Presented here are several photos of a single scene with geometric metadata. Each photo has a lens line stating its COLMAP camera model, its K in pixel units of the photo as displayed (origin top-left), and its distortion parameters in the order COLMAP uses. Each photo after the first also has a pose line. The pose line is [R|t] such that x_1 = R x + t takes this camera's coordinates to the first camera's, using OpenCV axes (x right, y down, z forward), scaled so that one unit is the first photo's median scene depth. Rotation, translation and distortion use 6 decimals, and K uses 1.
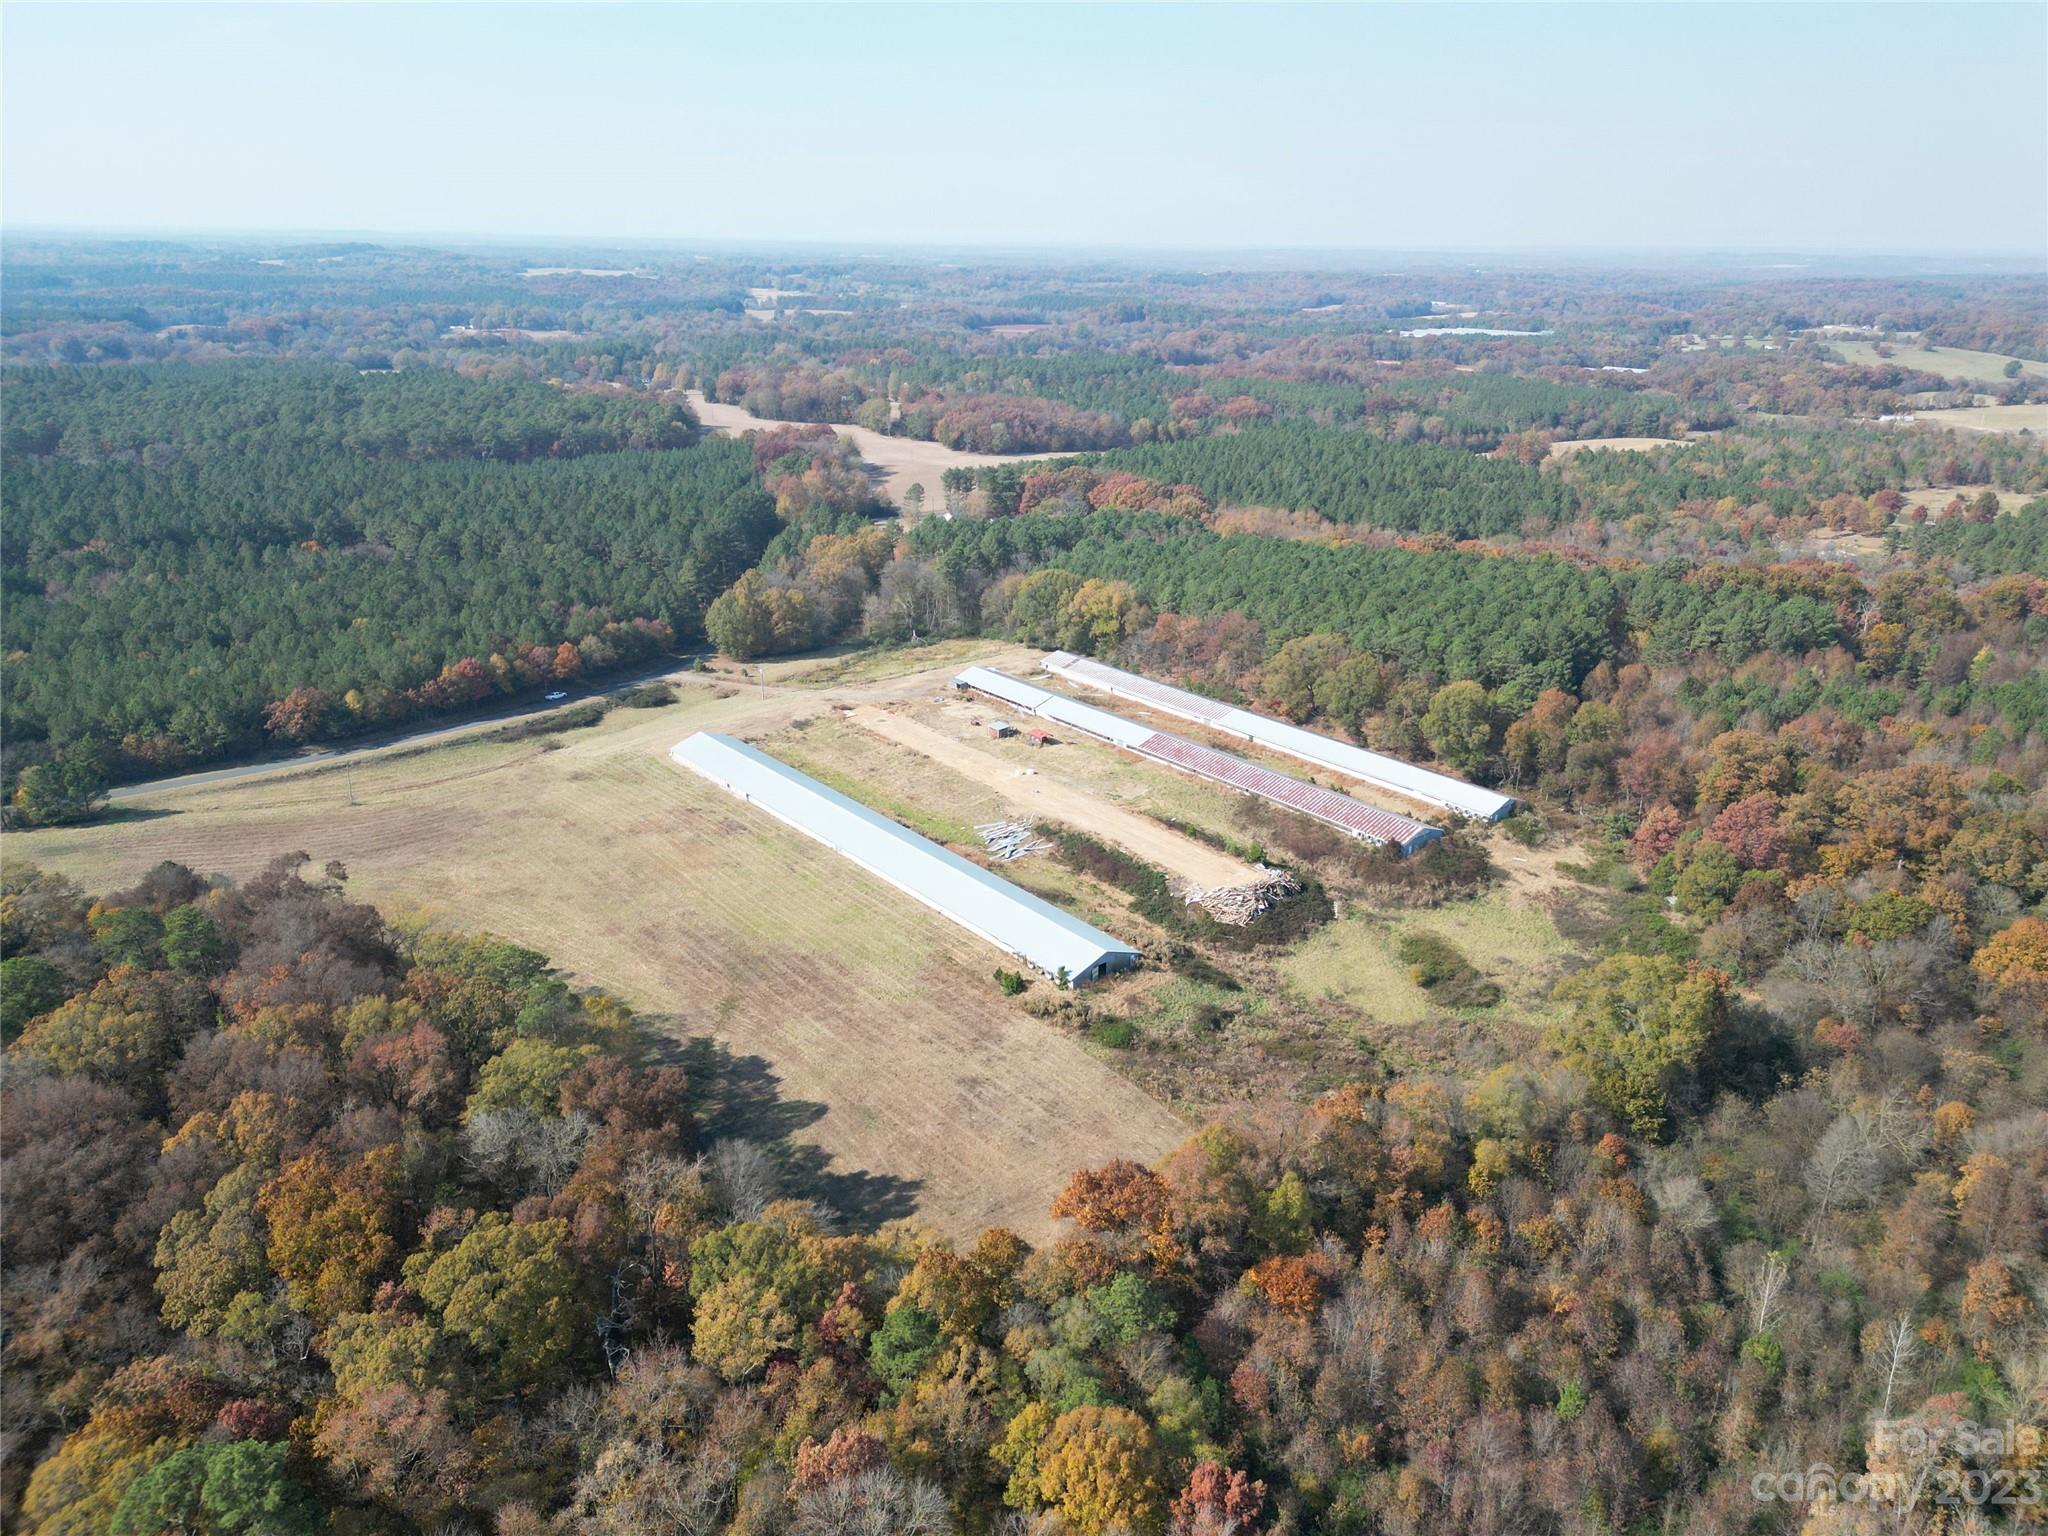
lens RADIAL K [[1425.5, 0, 1018.9], [0, 1425.5, 765.2], [0, 0, 1]] dist [0.088515, -0.100248]
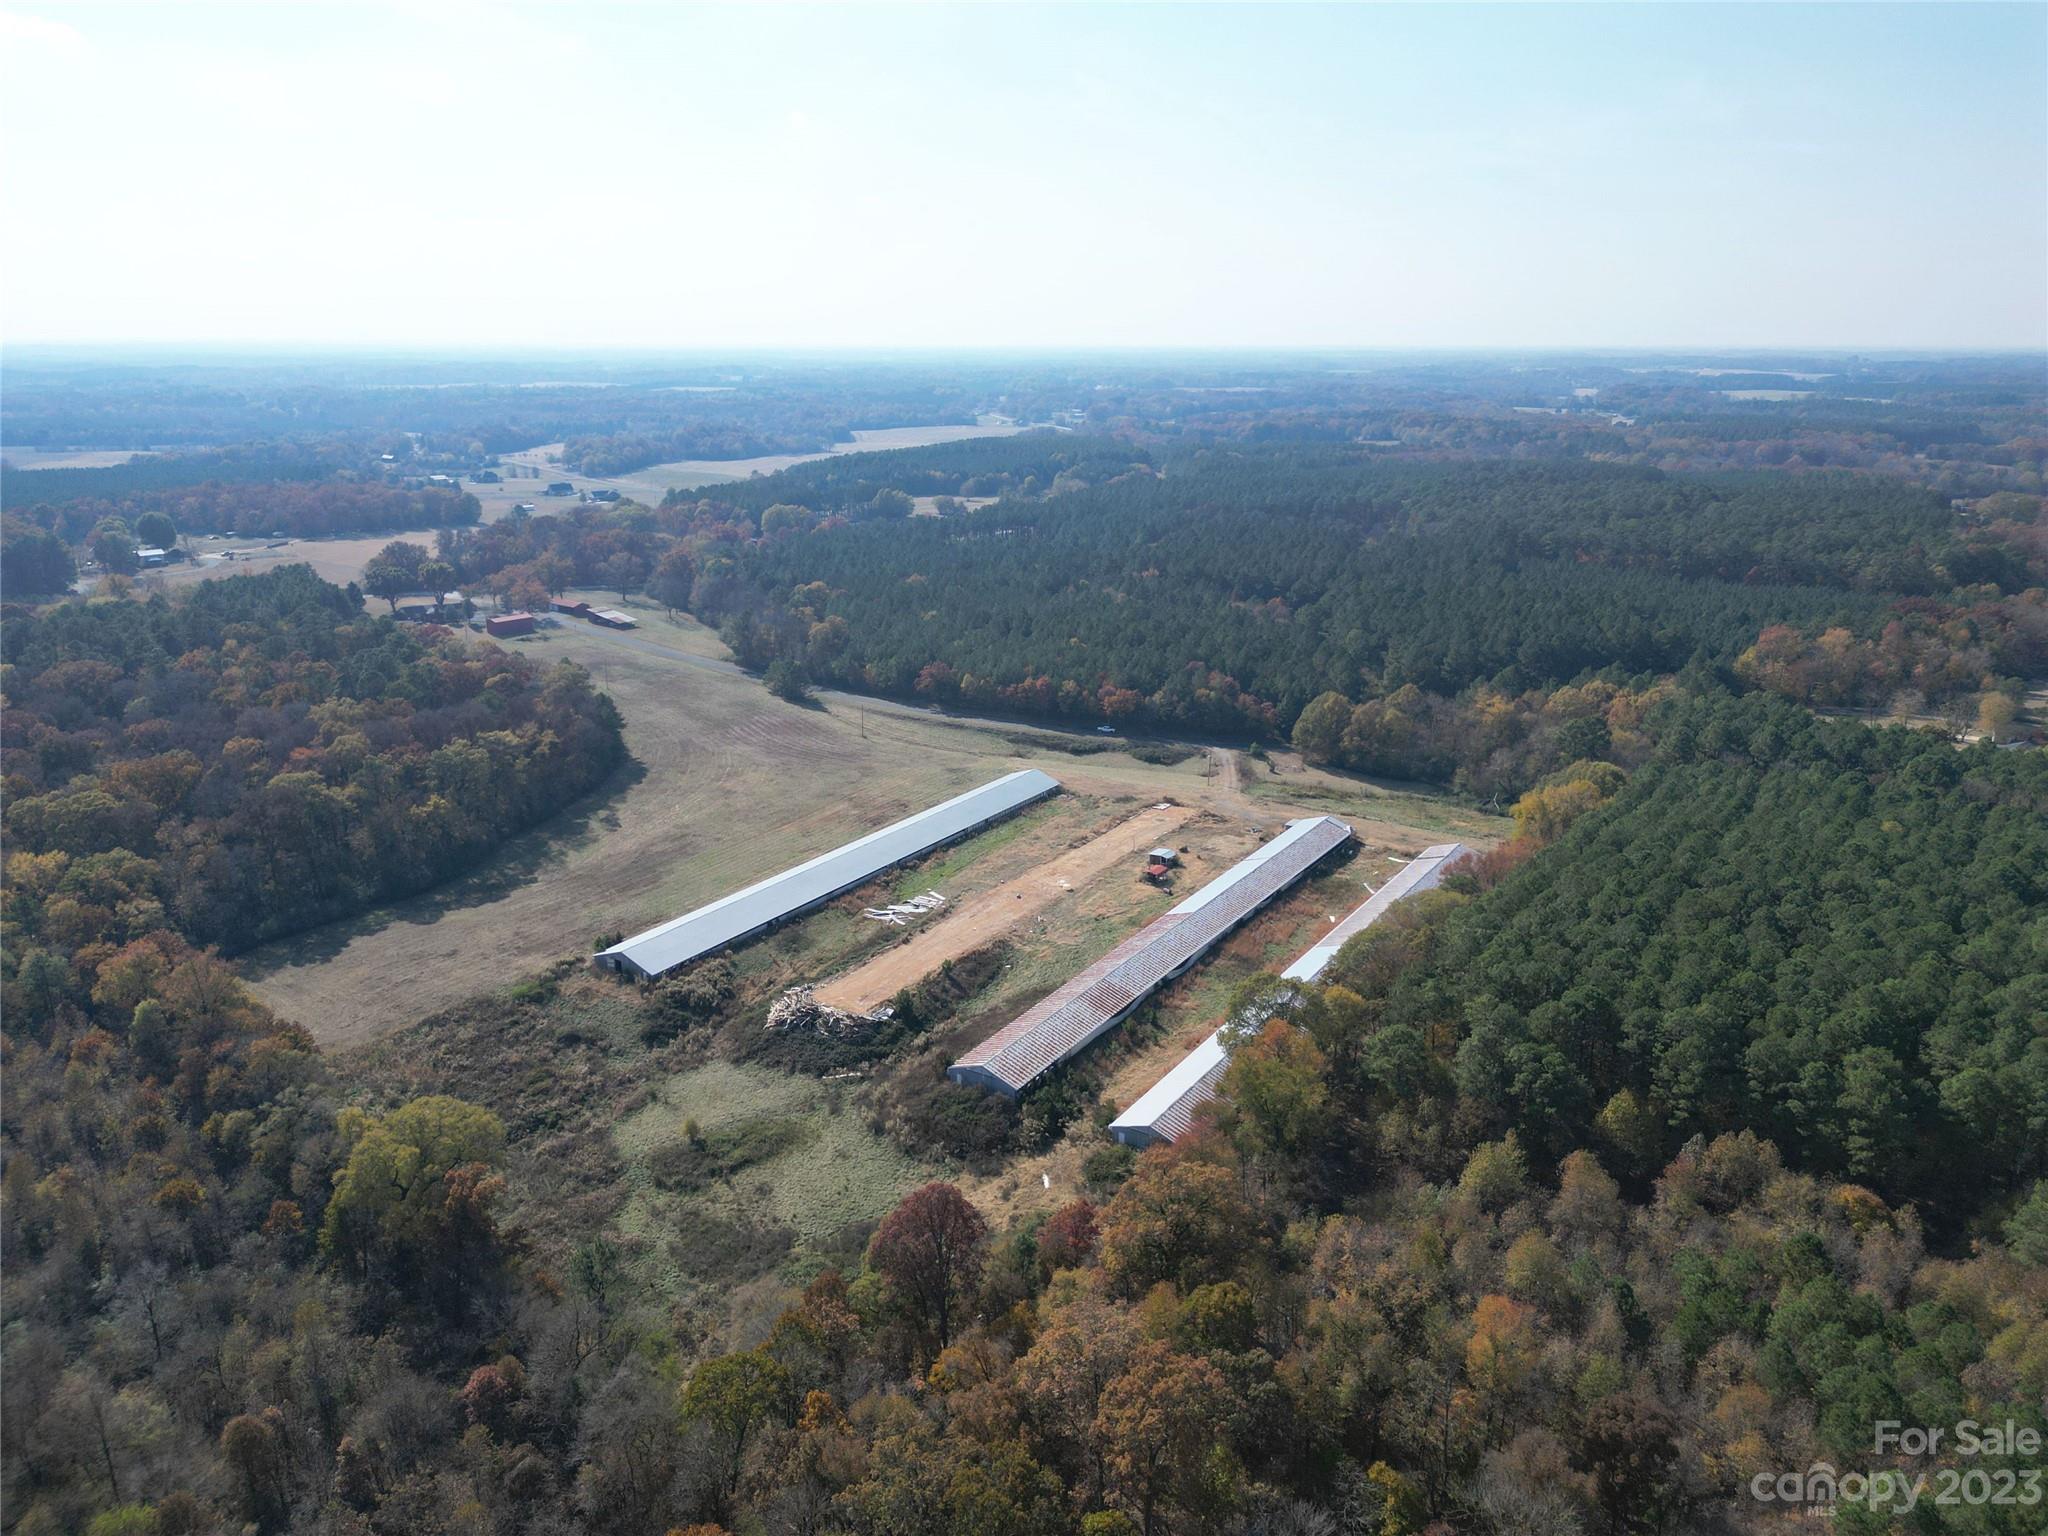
lens RADIAL K [[1425.5, 0, 1018.9], [0, 1425.5, 765.2], [0, 0, 1]] dist [0.088515, -0.100248]
pose [[0.300238, 0.259410, -0.917912, 0.831676], [-0.328168, 0.931656, 0.155955, -0.204320], [0.895635, 0.254406, 0.364849, 0.601896]]
